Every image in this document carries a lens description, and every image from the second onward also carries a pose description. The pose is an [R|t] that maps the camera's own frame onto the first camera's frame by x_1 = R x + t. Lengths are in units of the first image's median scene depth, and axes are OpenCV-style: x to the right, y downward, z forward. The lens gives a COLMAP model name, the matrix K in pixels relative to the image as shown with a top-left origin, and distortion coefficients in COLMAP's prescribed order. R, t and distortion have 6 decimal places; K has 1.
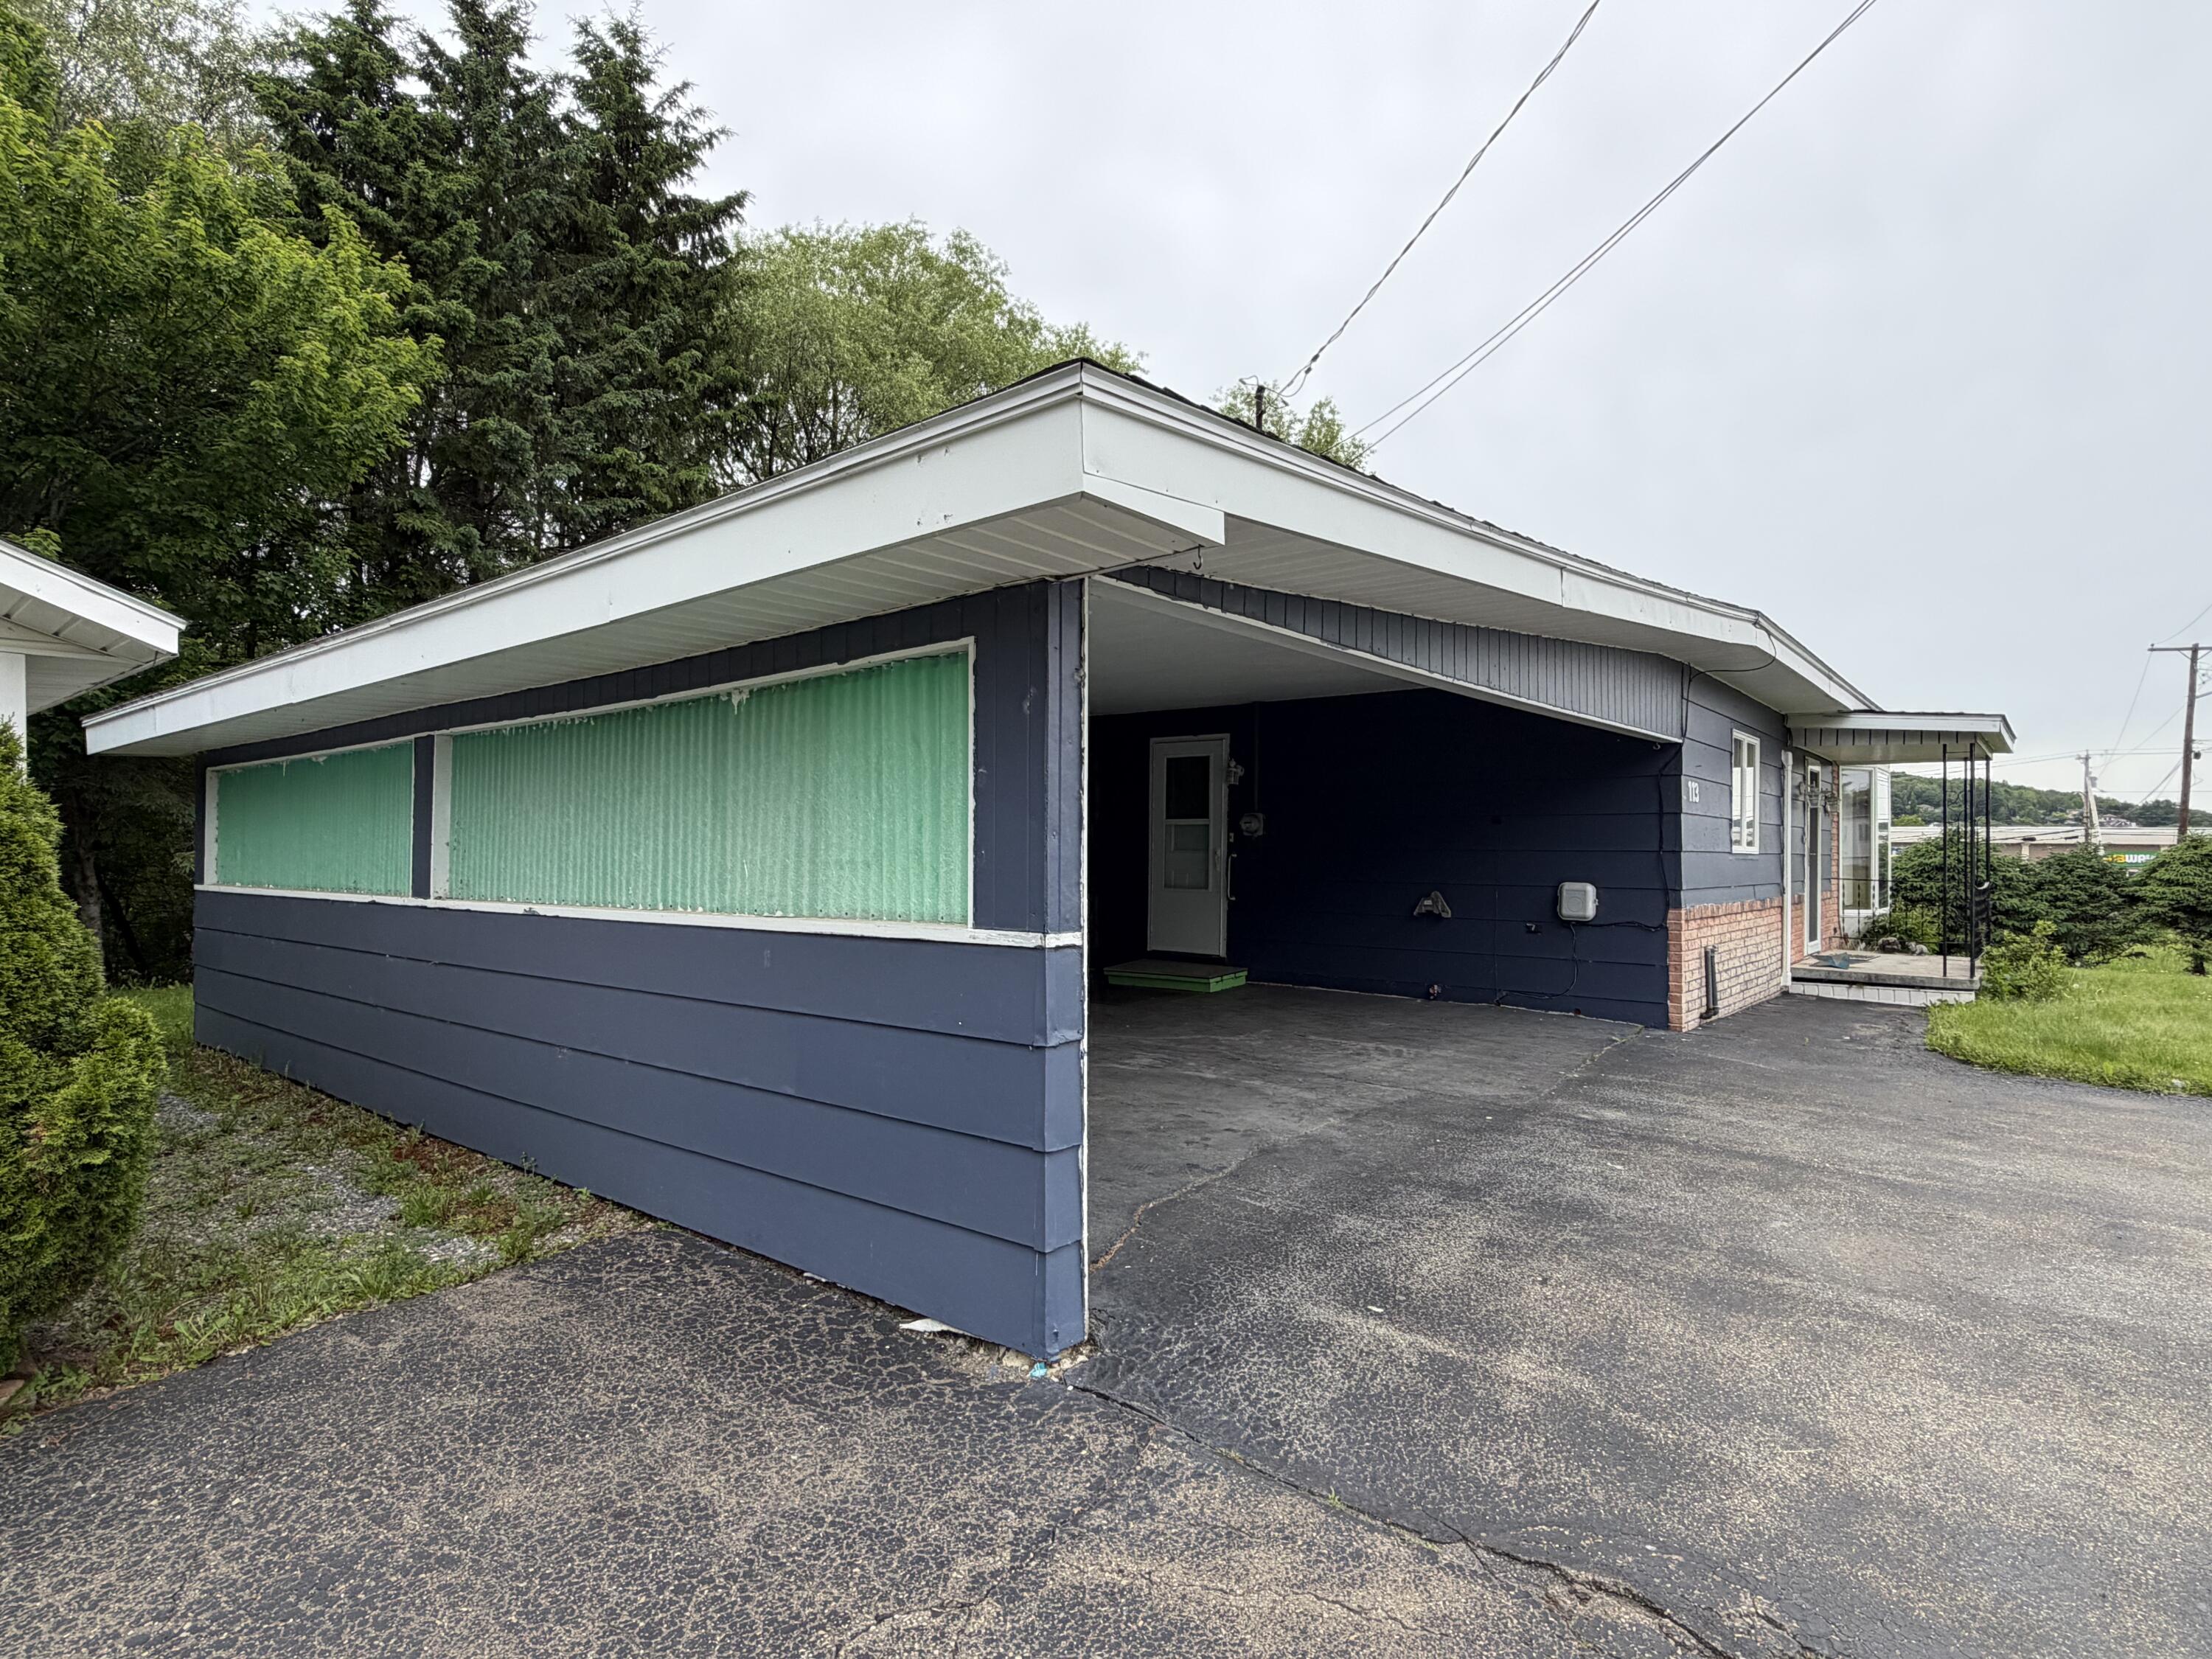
lens RADIAL K [[1172.7, 0, 1115.6], [0, 1172.7, 817.5], [0, 0, 1]] dist [0.002127, 0.001390]
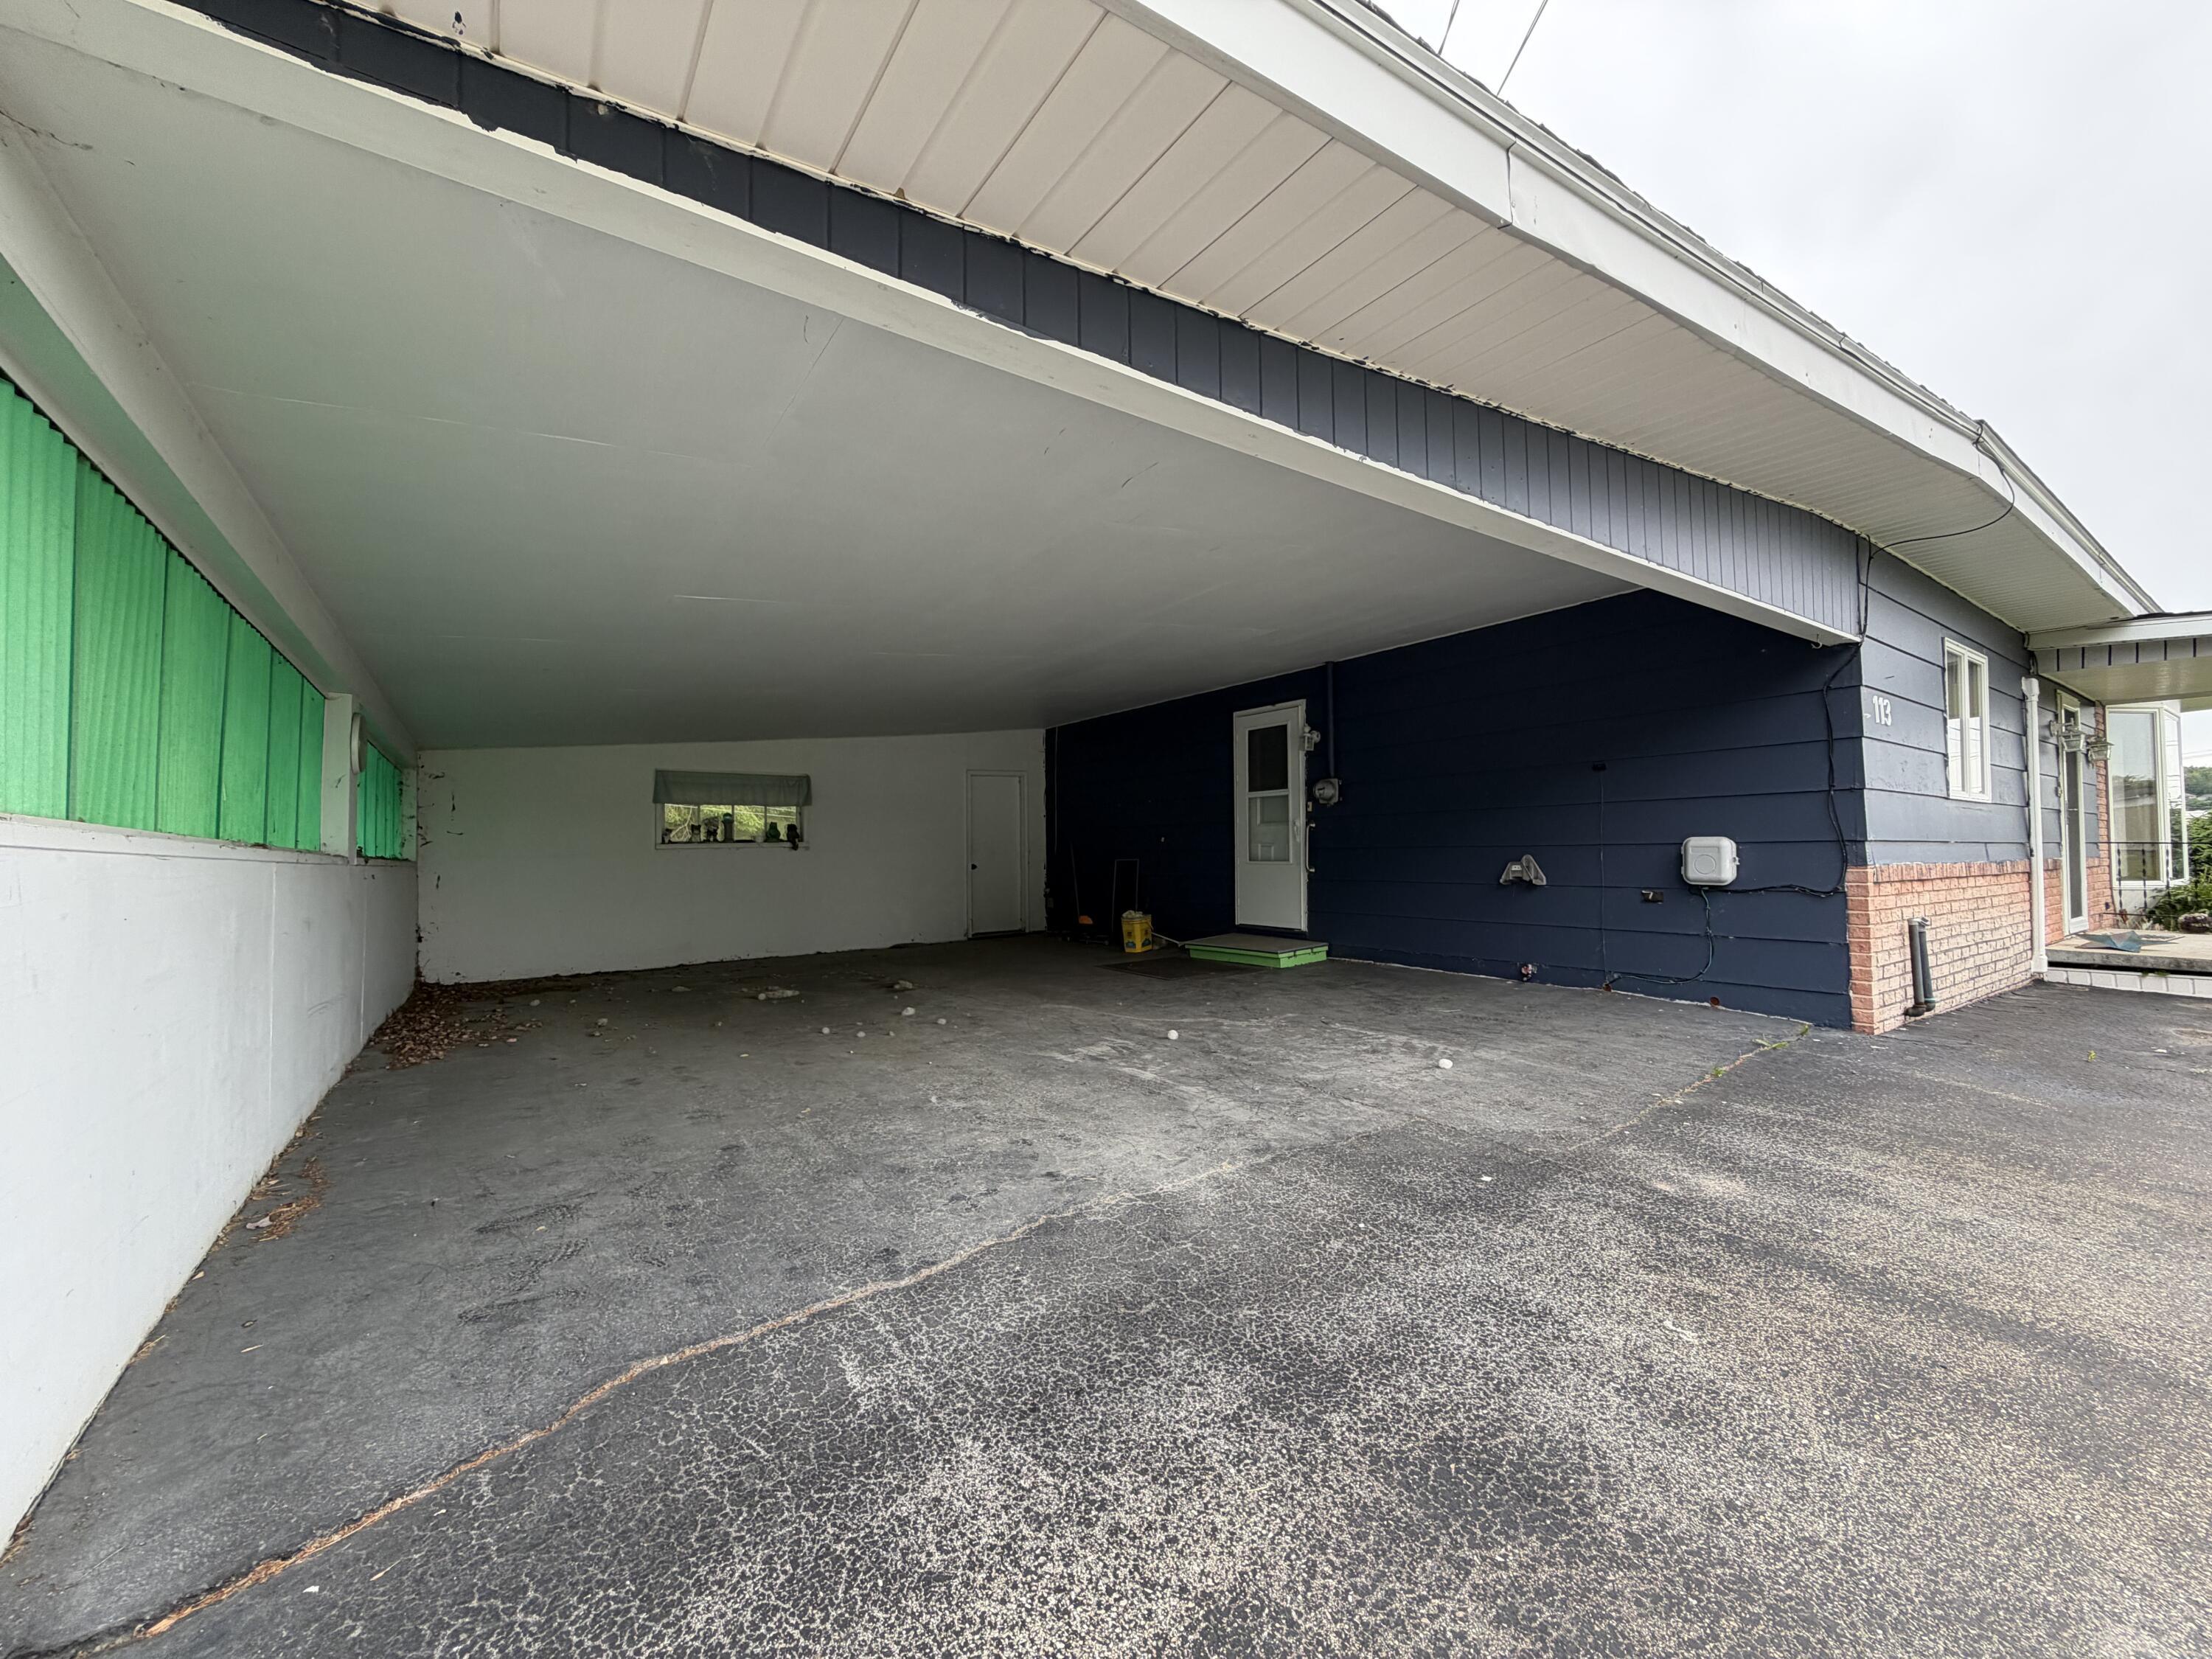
lens RADIAL K [[882.7, 0, 1101.4], [0, 882.7, 822.4], [0, 0, 1]] dist [-0.000279, 0.000847]
pose [[0.959768, -0.027700, -0.279425, 0.154467], [0.025284, 0.999605, -0.012246, 0.039072], [0.279654, 0.004688, 0.960089, 0.291298]]
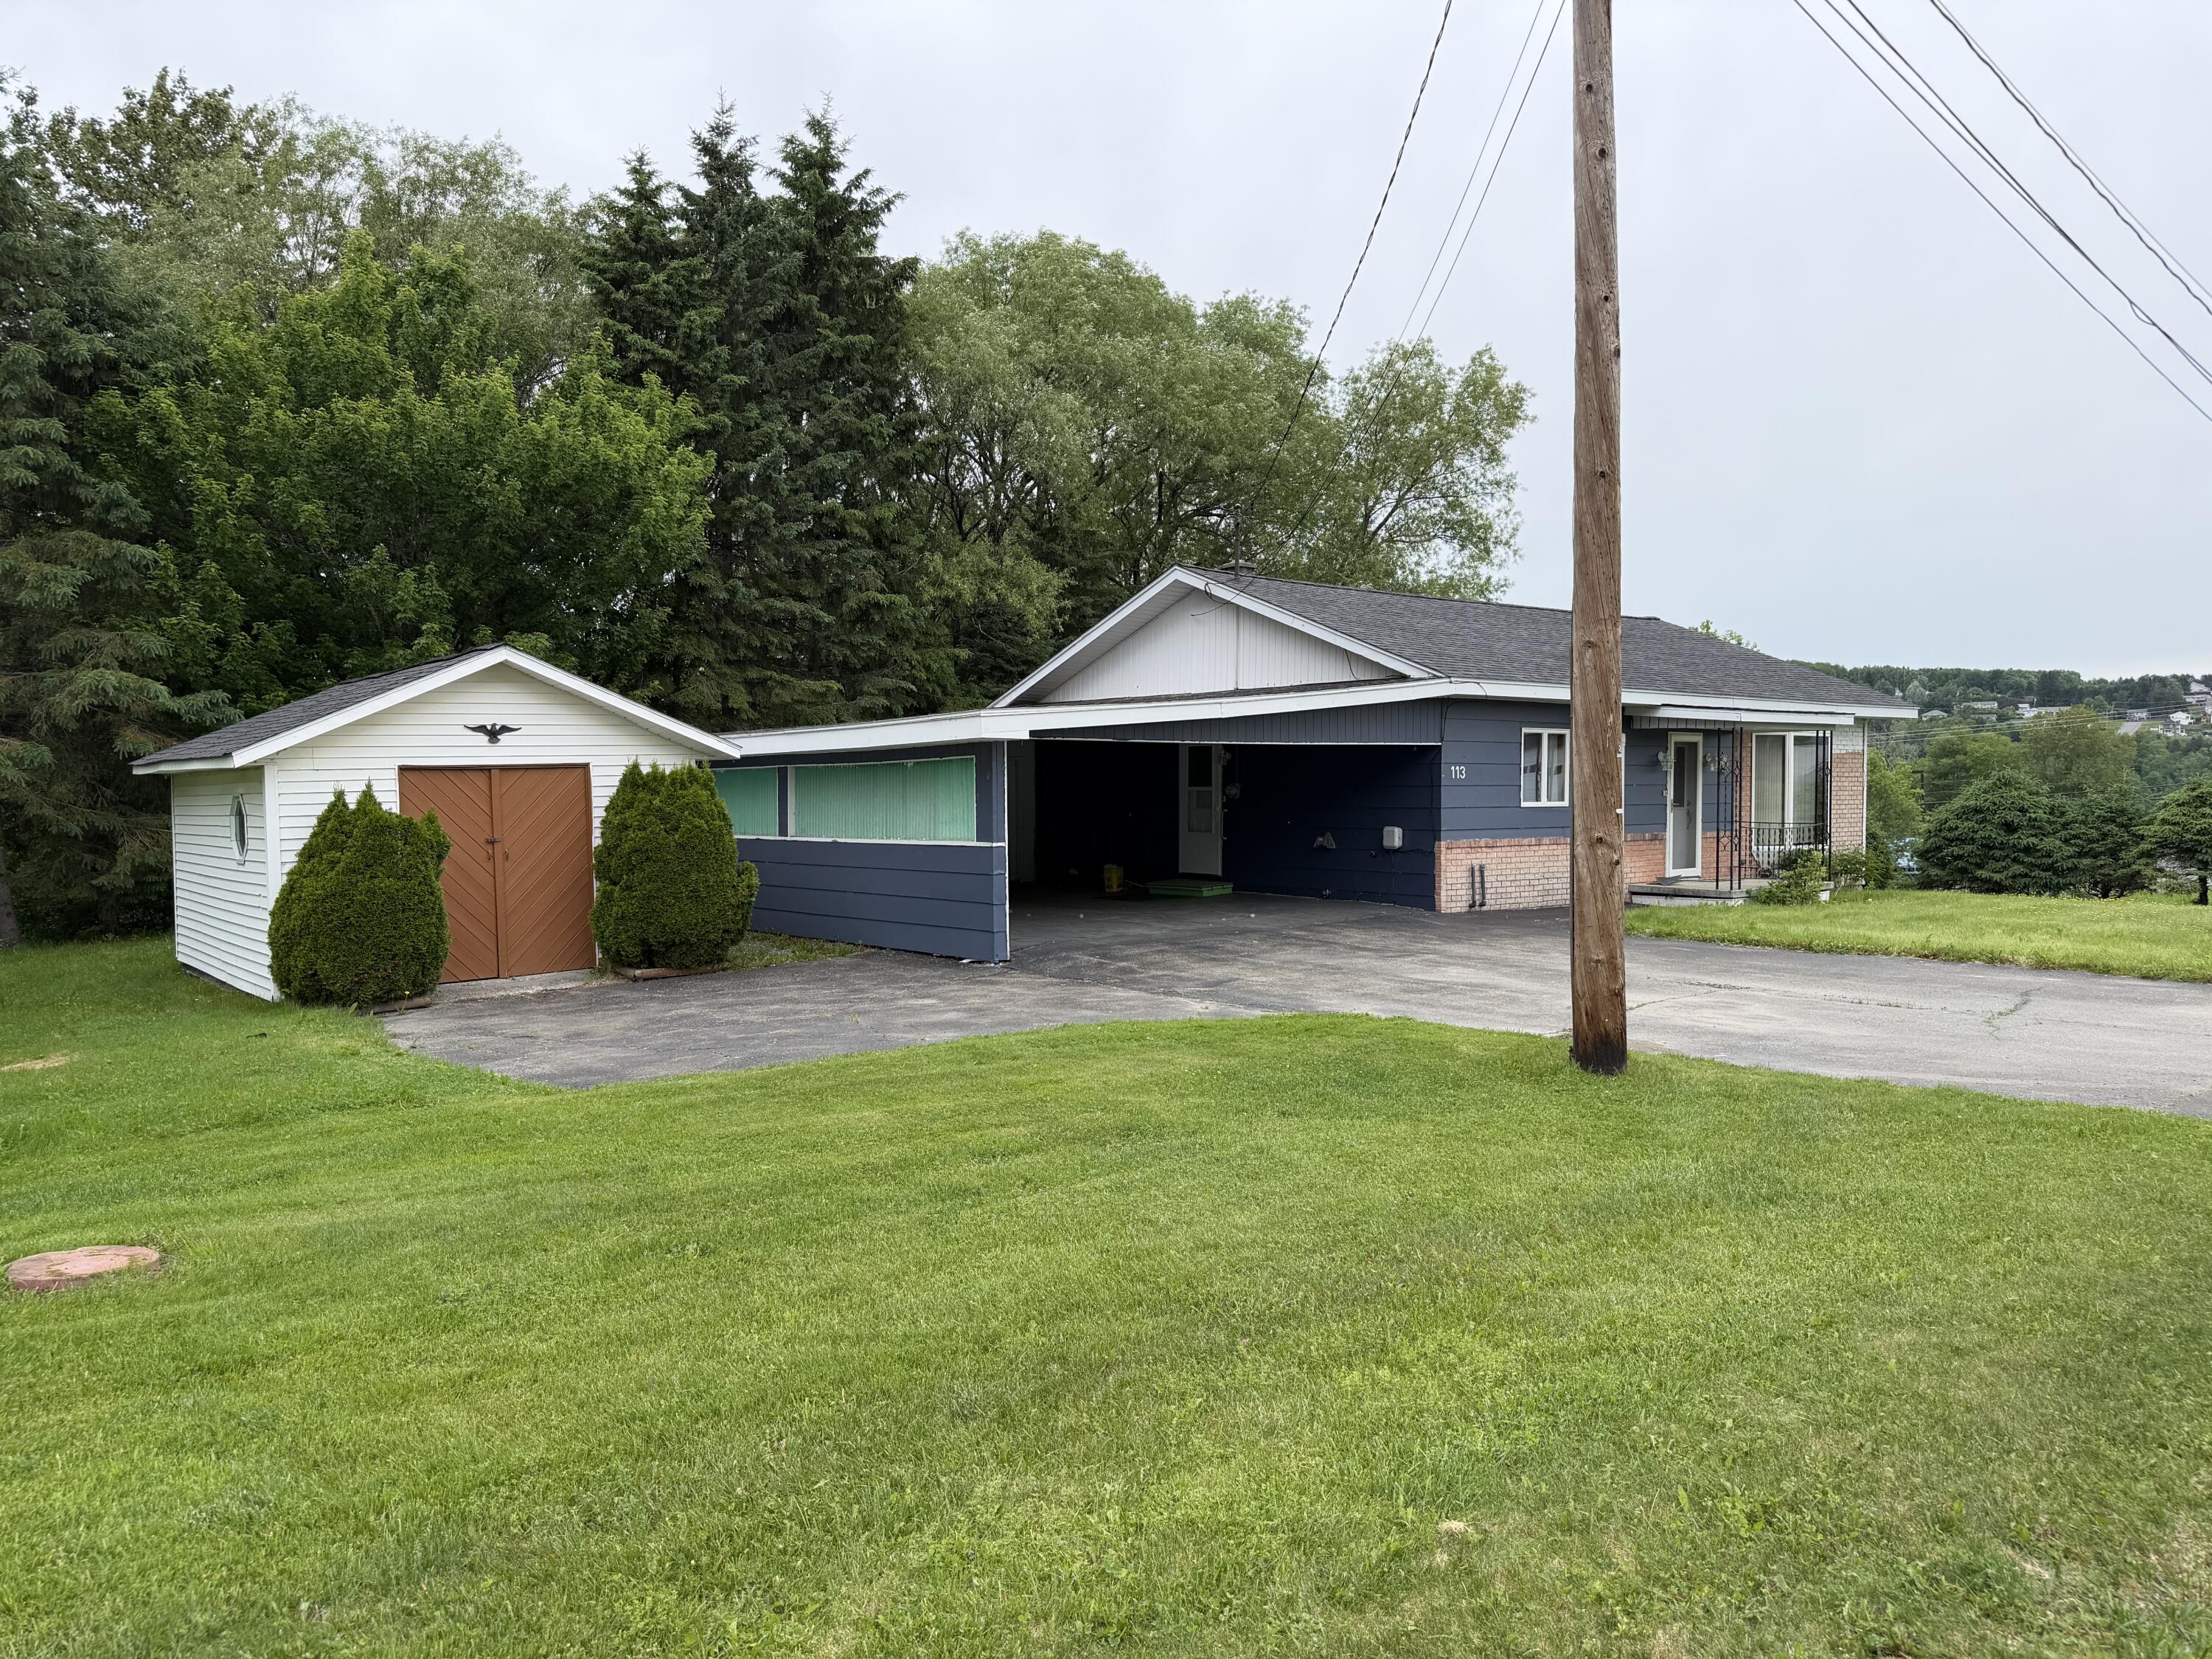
lens RADIAL K [[1543.6, 0, 1105.9], [0, 1543.6, 843.5], [0, 0, 1]] dist [0.011217, 0.000157]
pose [[0.979364, -0.003918, -0.202066, 0.402753], [0.016966, 0.997877, 0.062880, -0.061573], [0.201391, -0.065011, 0.977351, -1.154246]]
